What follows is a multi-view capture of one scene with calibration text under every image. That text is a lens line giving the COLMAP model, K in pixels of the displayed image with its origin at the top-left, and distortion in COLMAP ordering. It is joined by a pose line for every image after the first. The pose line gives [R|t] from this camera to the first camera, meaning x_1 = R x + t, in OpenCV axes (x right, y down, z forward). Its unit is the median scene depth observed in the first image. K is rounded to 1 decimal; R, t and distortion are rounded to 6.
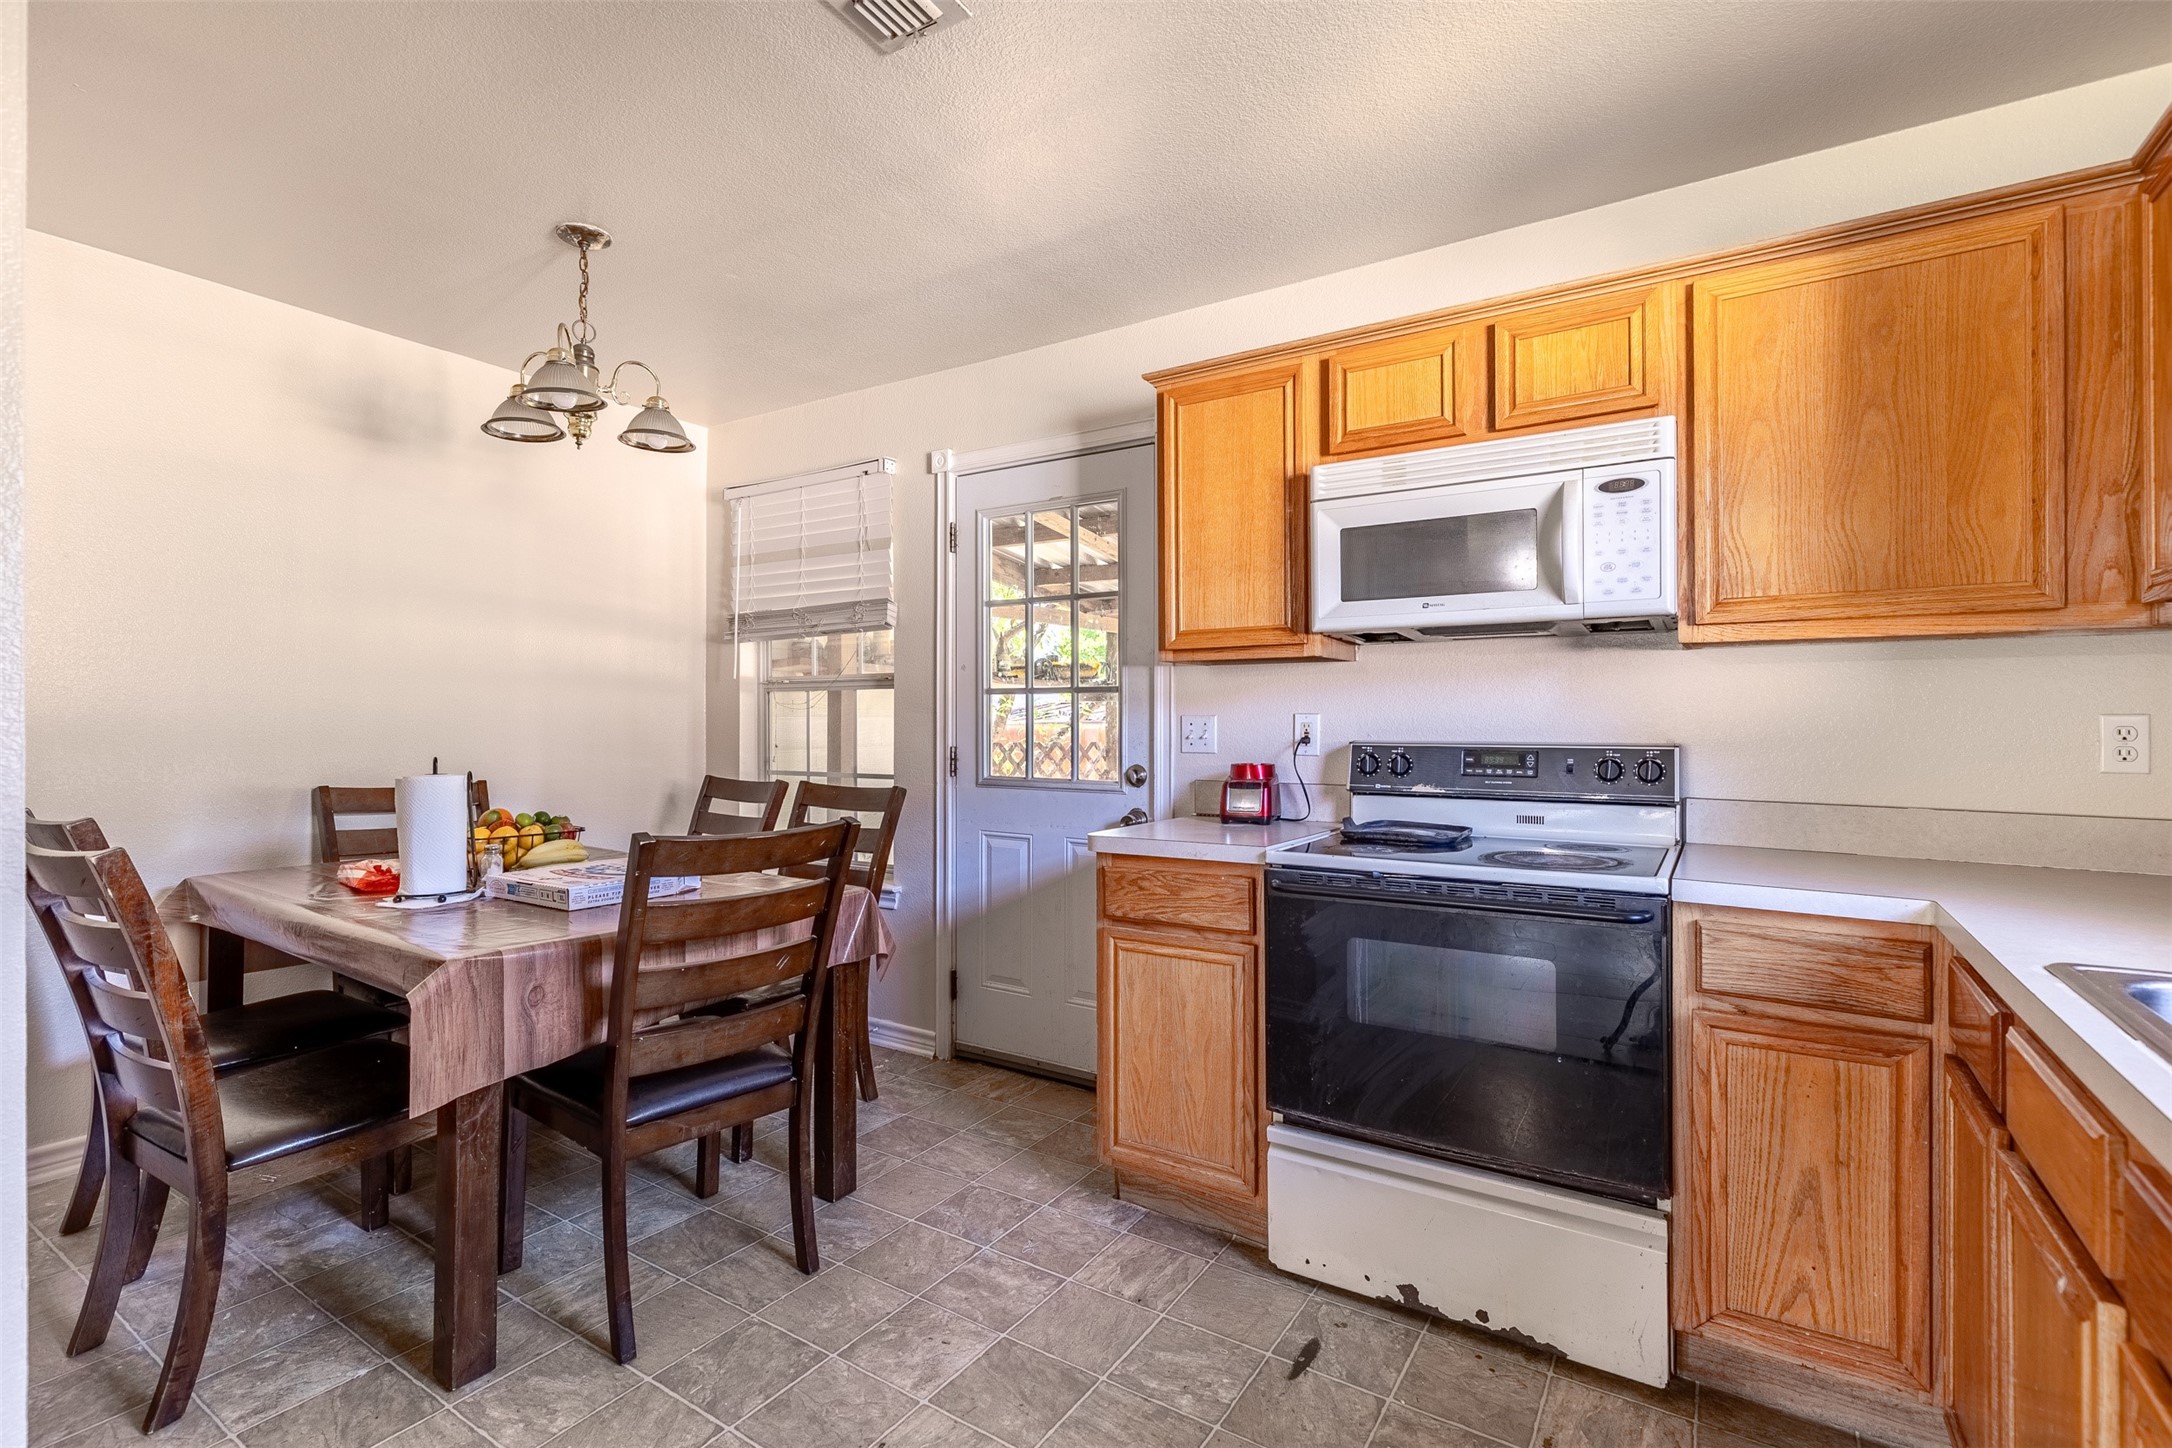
lens RADIAL K [[978.0, 0, 1099.3], [0, 978.0, 711.6], [0, 0, 1]] dist [0.004775, -0.001628]
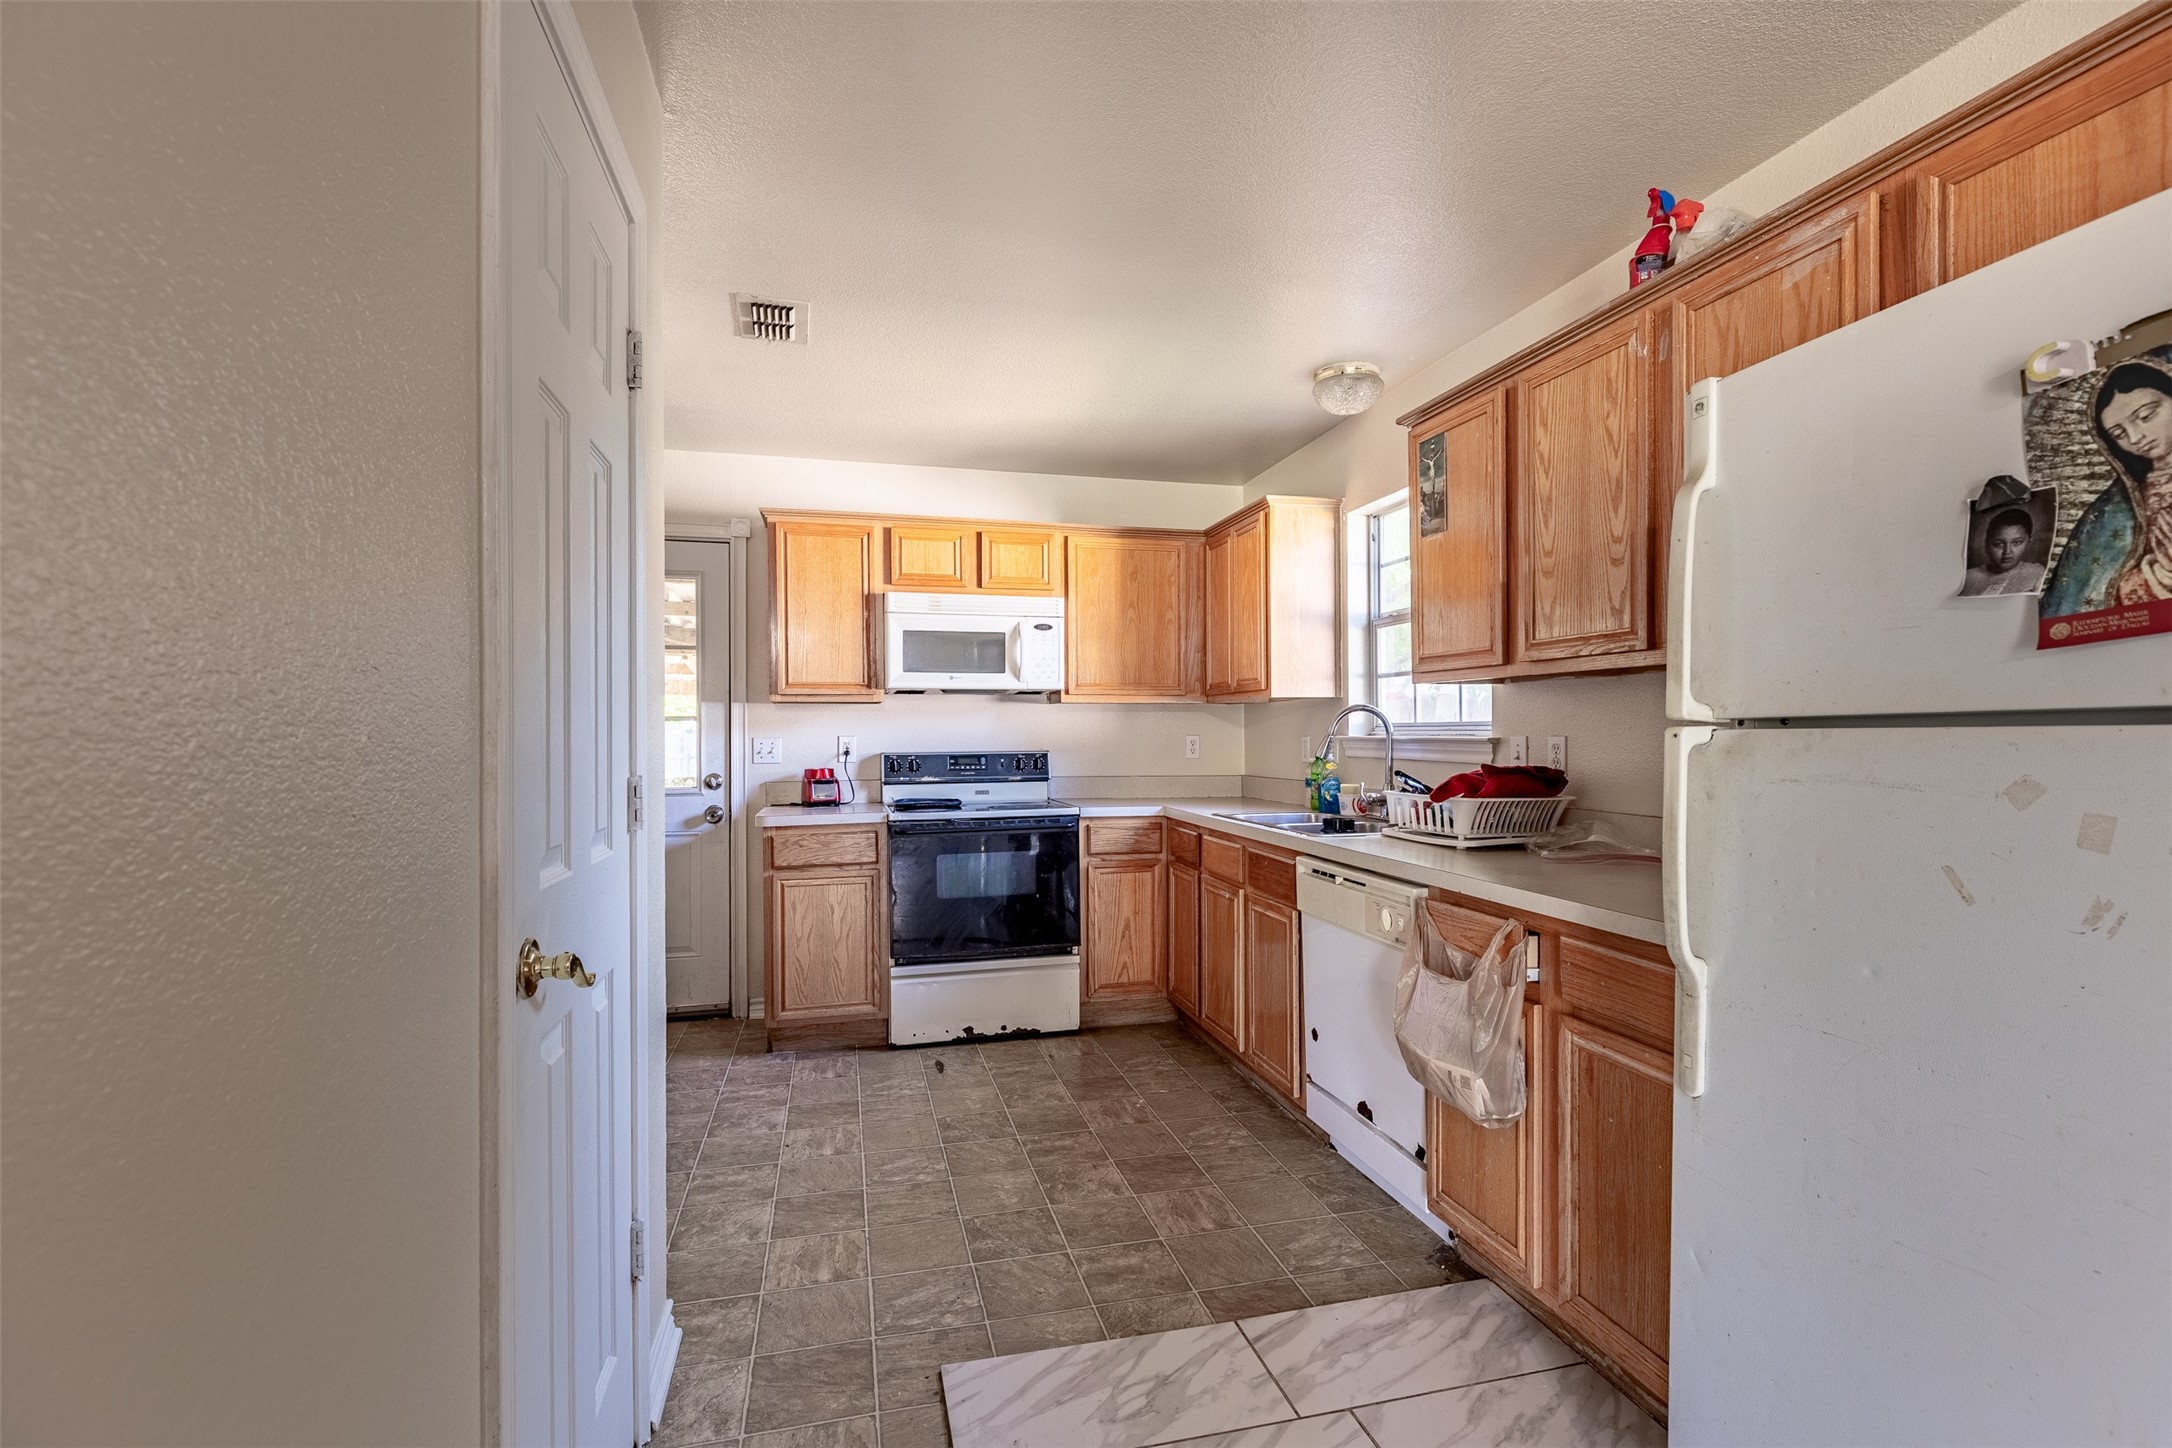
lens RADIAL K [[978.0, 0, 1097.0], [0, 978.0, 739.9], [0, 0, 1]] dist [0.004775, -0.001628]
pose [[0.678257, -0.006422, 0.734796, -0.848960], [0.000559, 0.999966, 0.008224, -0.005465], [-0.734824, -0.005168, 0.678238, -0.463455]]
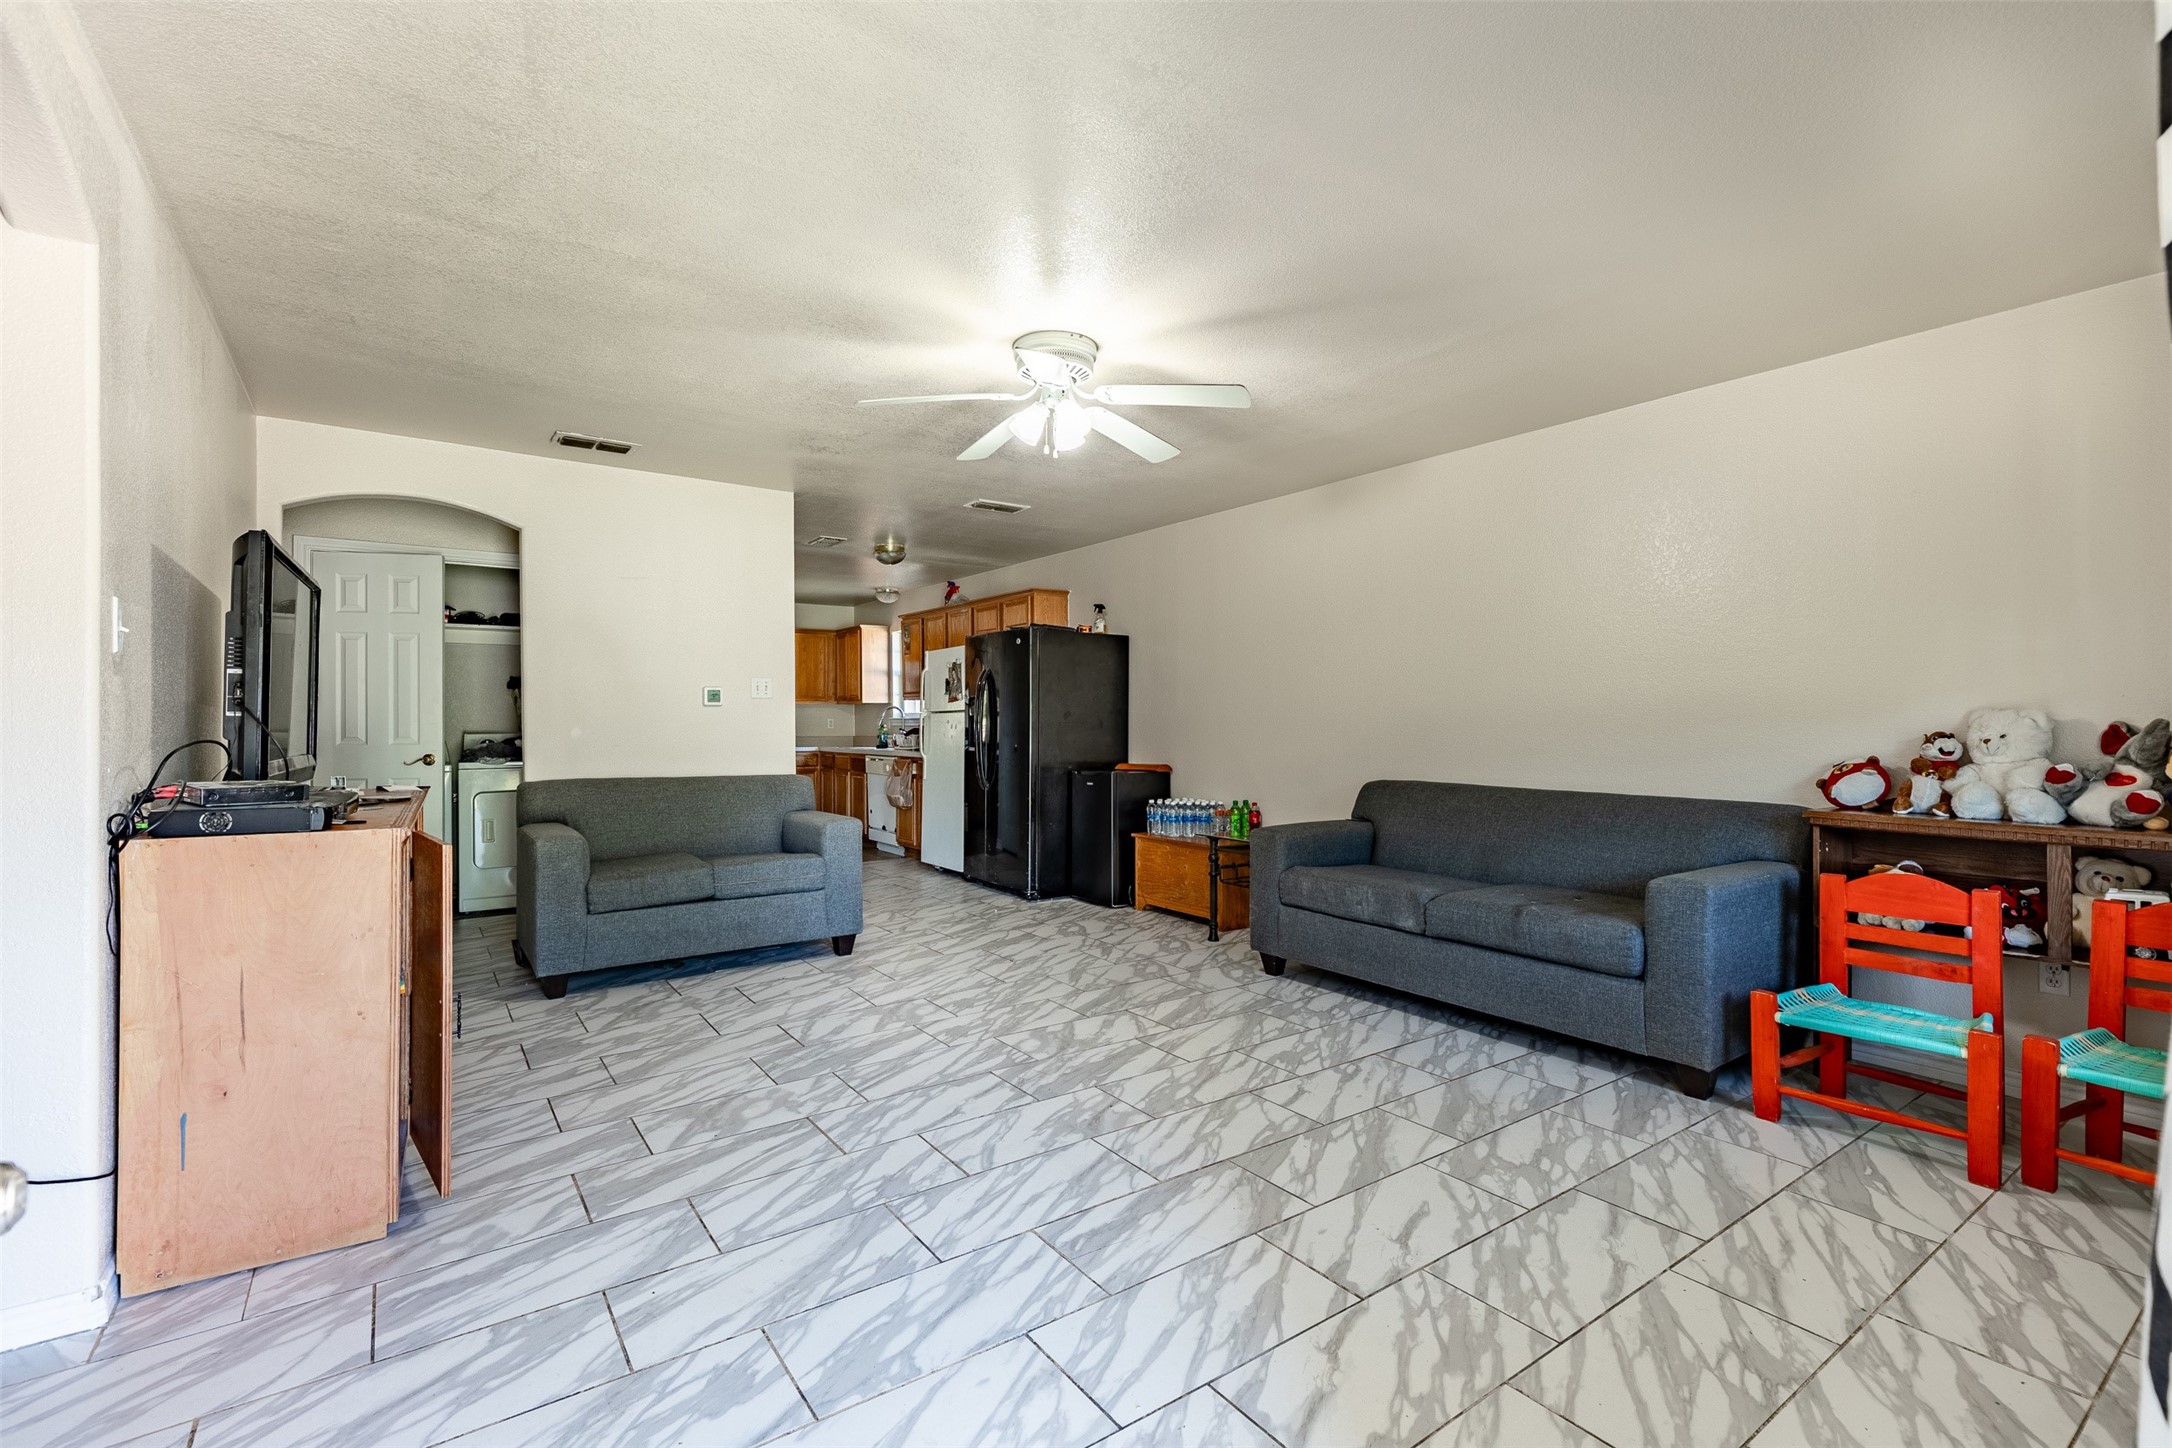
lens RADIAL K [[978.0, 0, 1096.5], [0, 978.0, 716.1], [0, 0, 1]] dist [0.004775, -0.001628]
pose [[0.377324, 0.006212, 0.926060, -3.095068], [0.002014, 0.999970, -0.007529, 0.028945], [-0.926079, 0.004706, 0.377300, -2.184074]]
